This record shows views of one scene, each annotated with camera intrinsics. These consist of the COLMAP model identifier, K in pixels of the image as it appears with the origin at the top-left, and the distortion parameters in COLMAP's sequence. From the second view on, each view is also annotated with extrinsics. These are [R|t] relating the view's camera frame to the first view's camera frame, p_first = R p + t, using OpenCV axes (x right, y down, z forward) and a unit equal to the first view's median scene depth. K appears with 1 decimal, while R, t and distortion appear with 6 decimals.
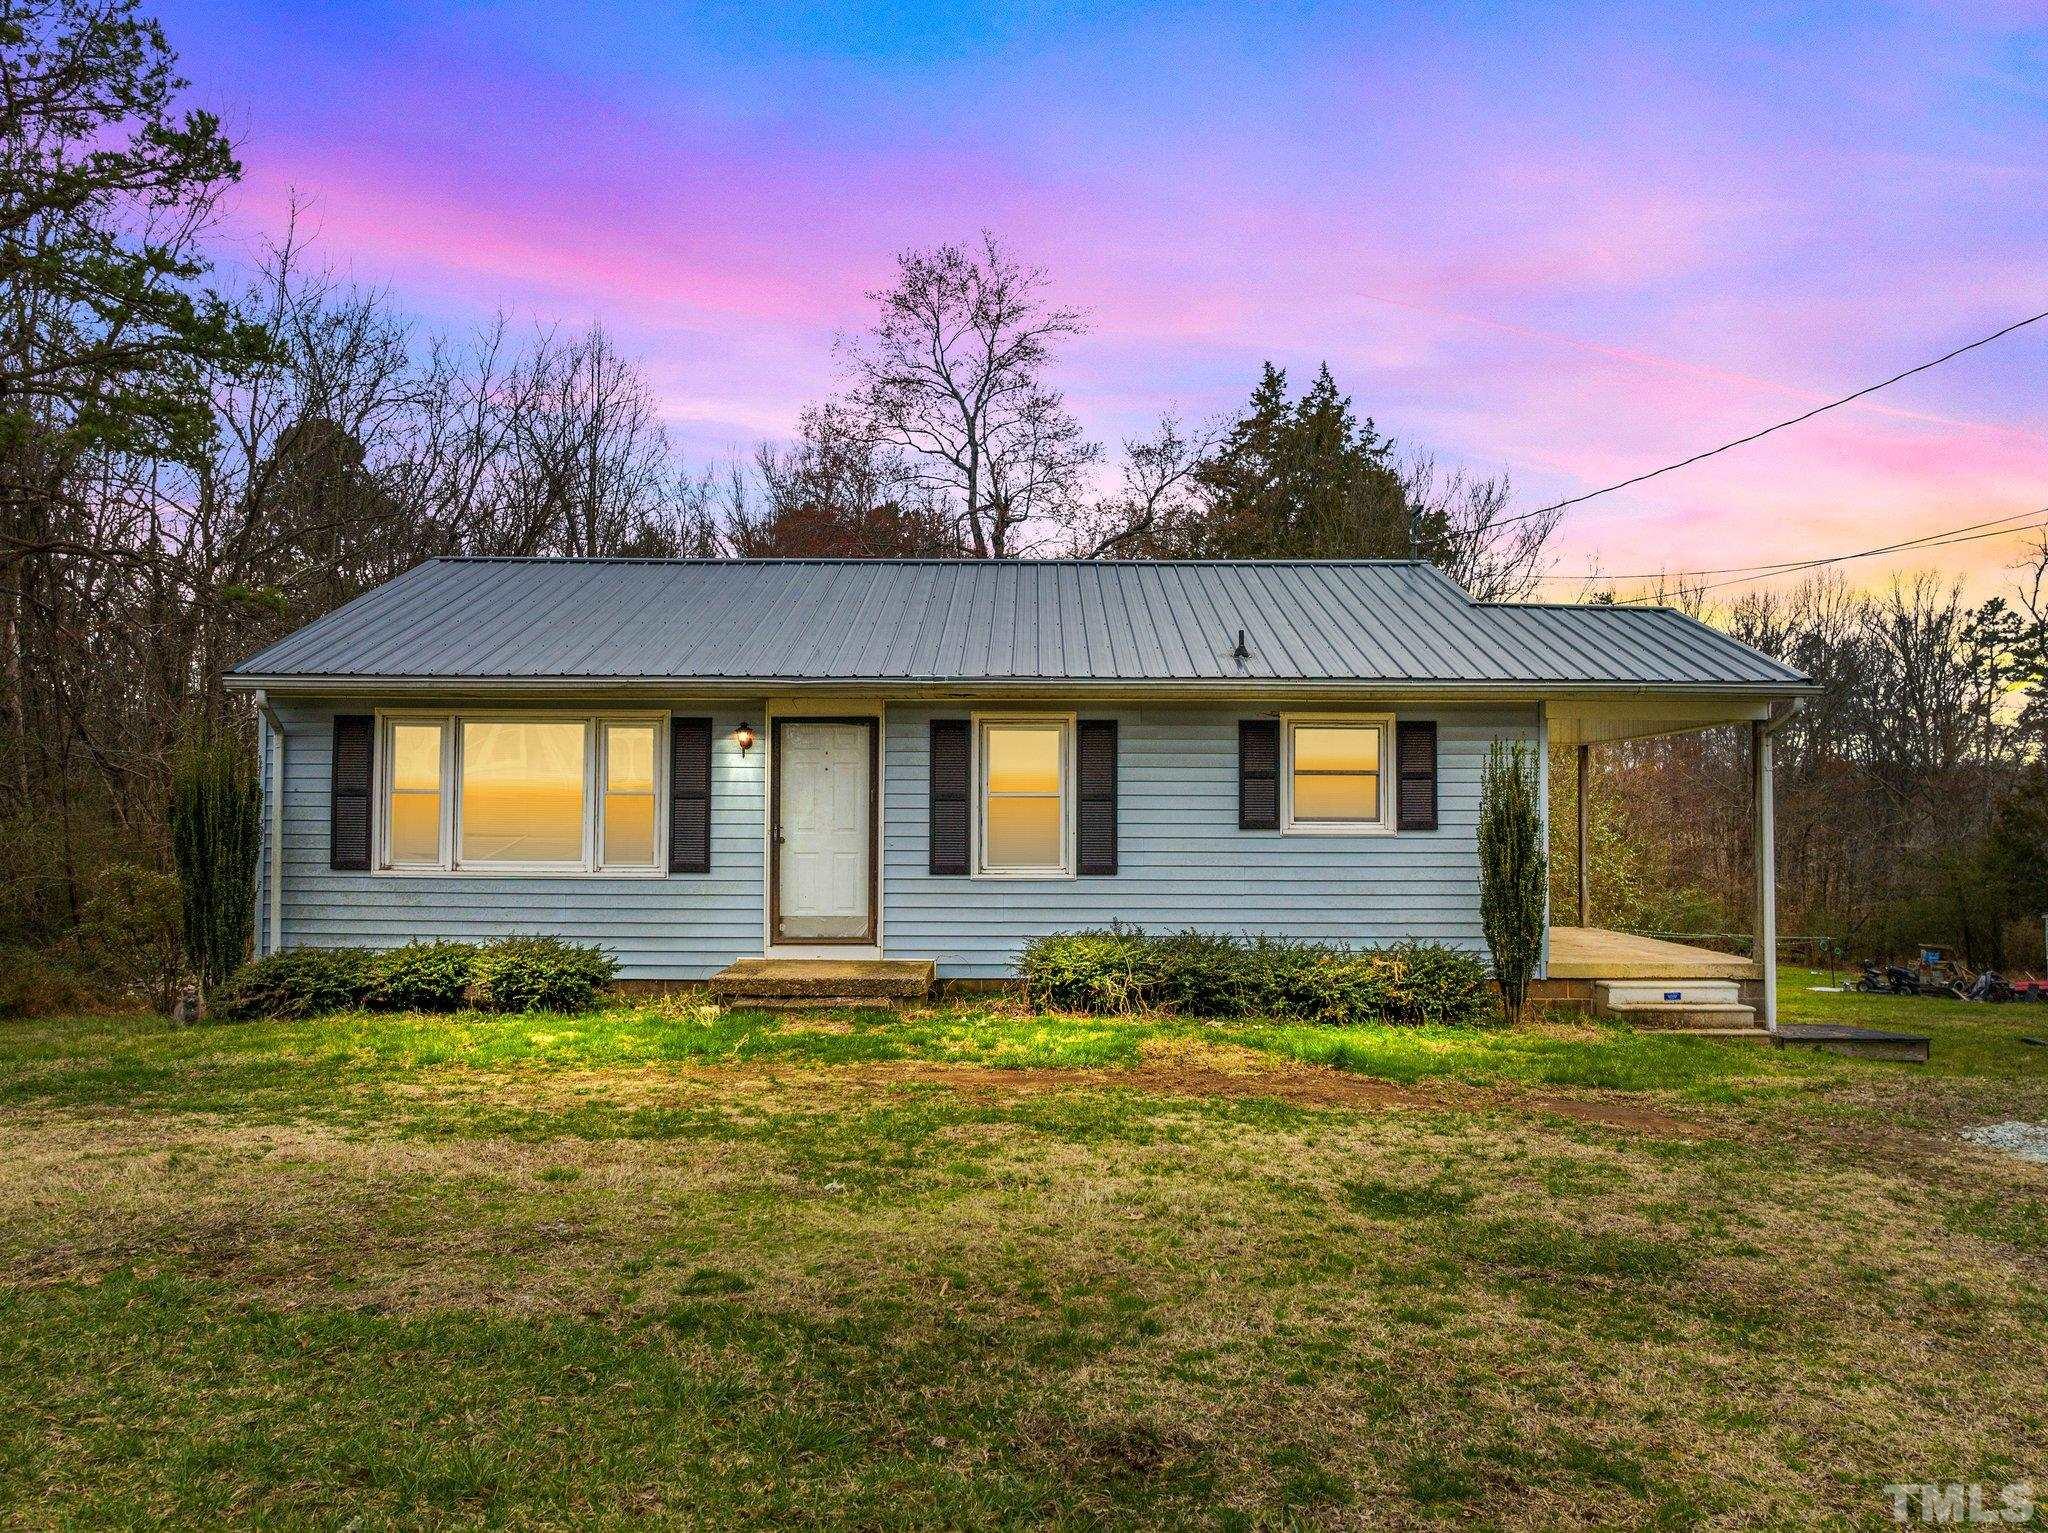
lens RADIAL K [[1430.8, 0, 1024.0], [0, 1430.8, 766.5], [0, 0, 1]] dist [-0.013180, -0.000935]
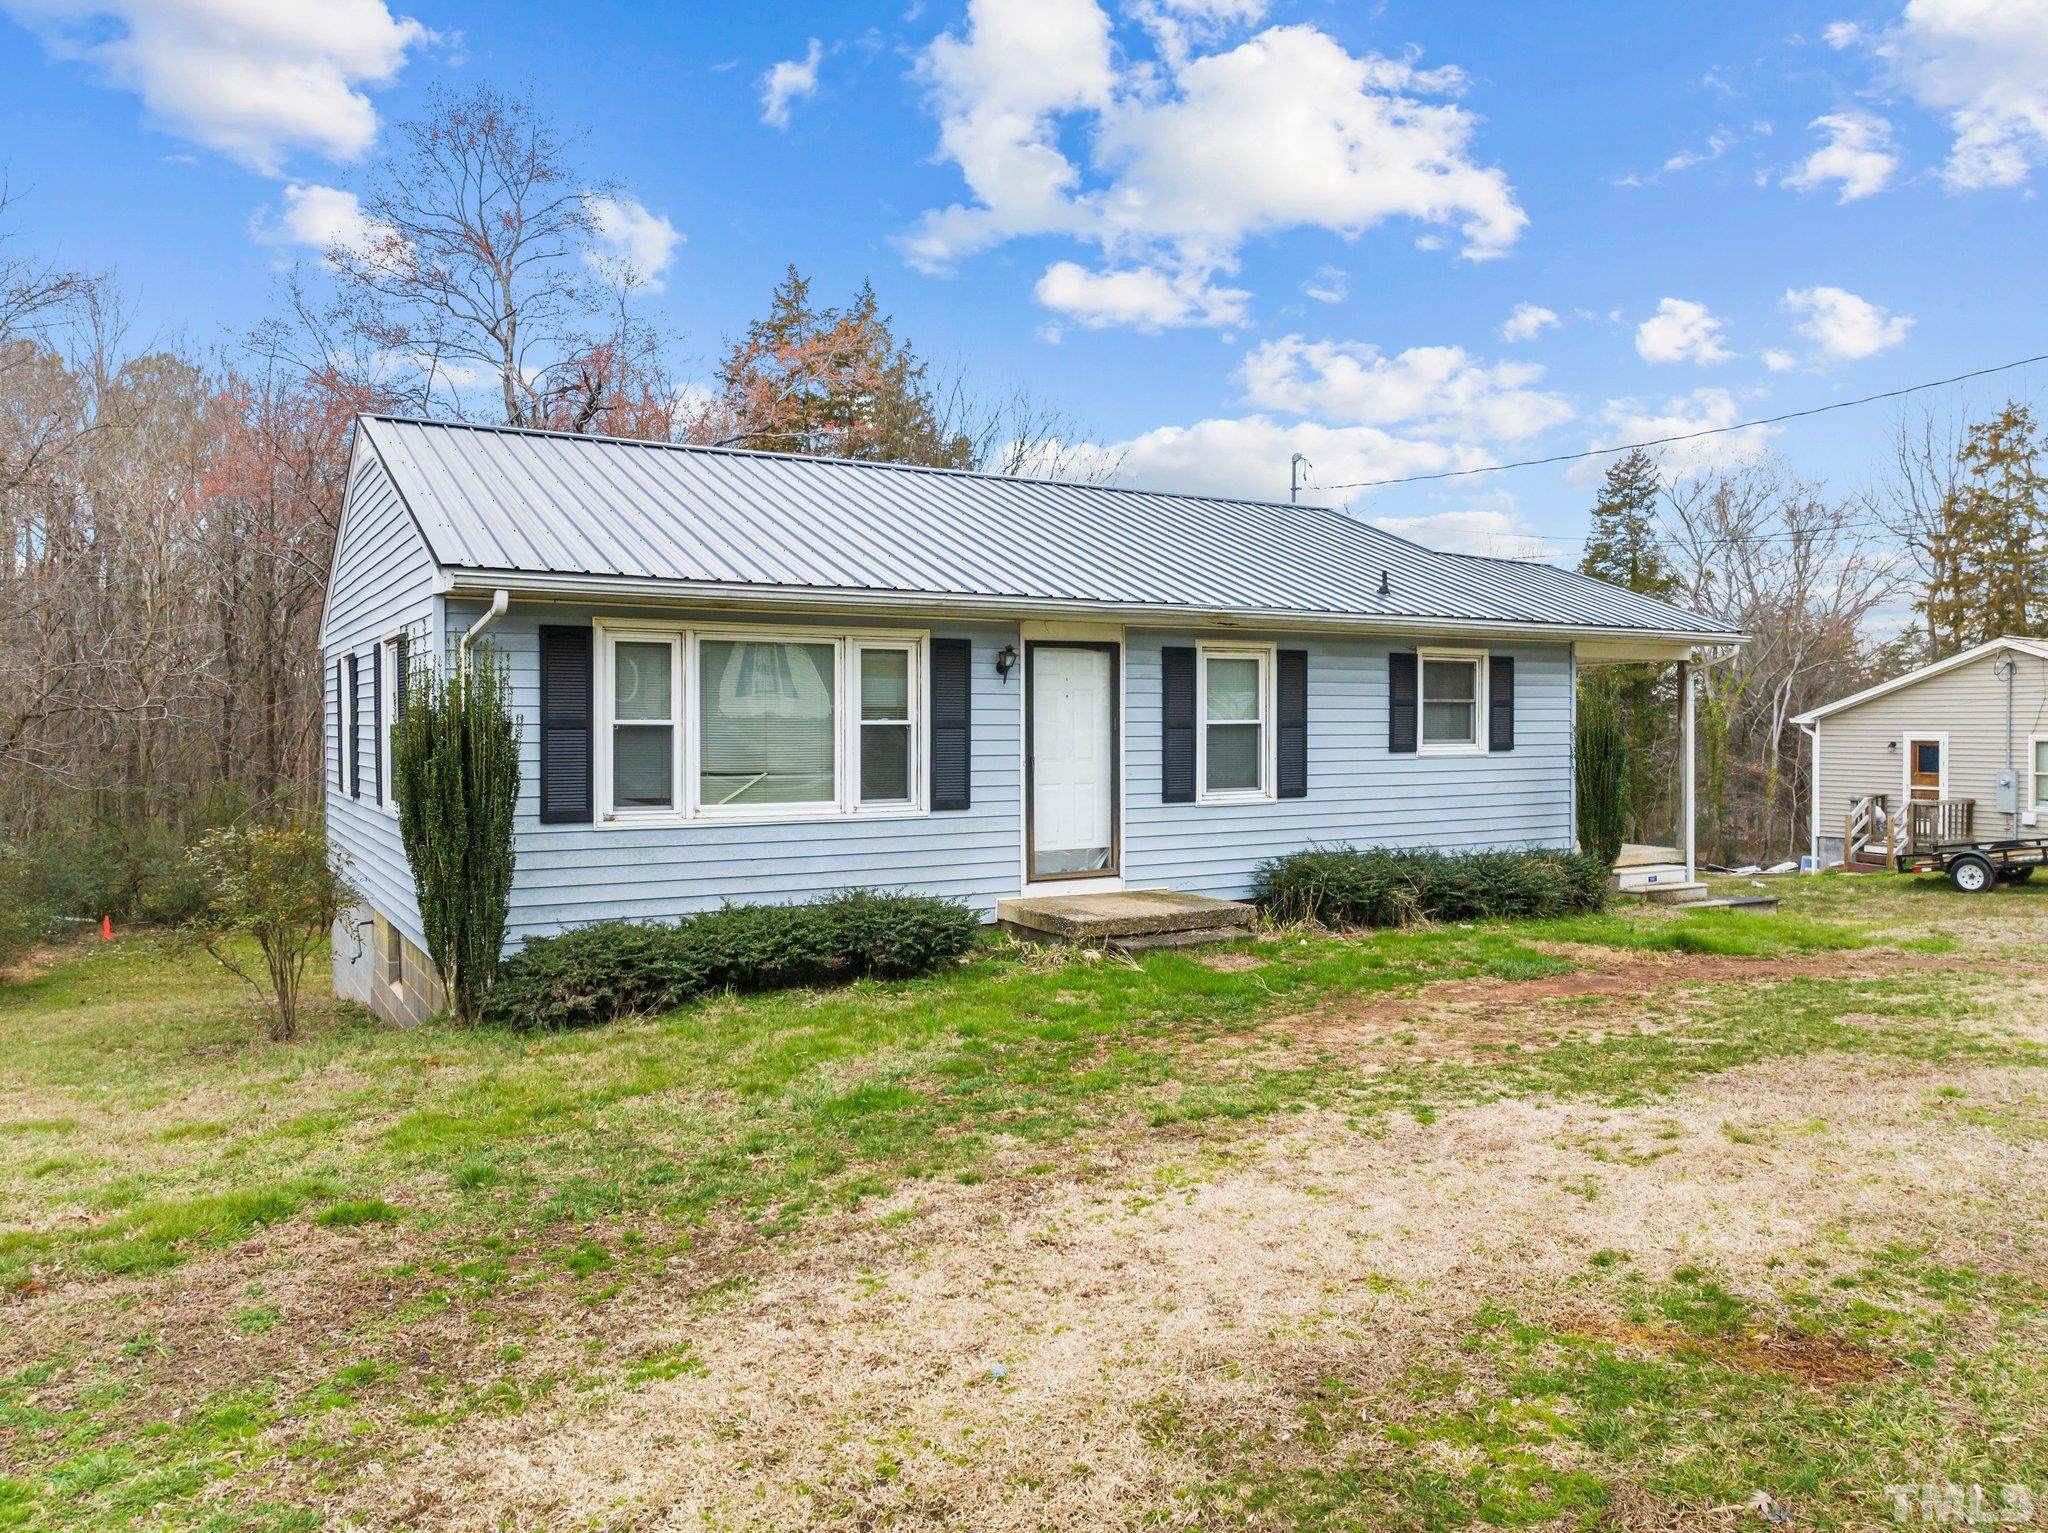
lens RADIAL K [[1436.0, 0, 1024.0], [0, 1436.0, 766.5], [0, 0, 1]] dist [0.007618, 0.000726]
pose [[0.861815, -0.021786, 0.506755, -0.653978], [-0.010398, 0.998108, 0.060593, -0.009187], [-0.507116, -0.057489, 0.859958, 0.190867]]
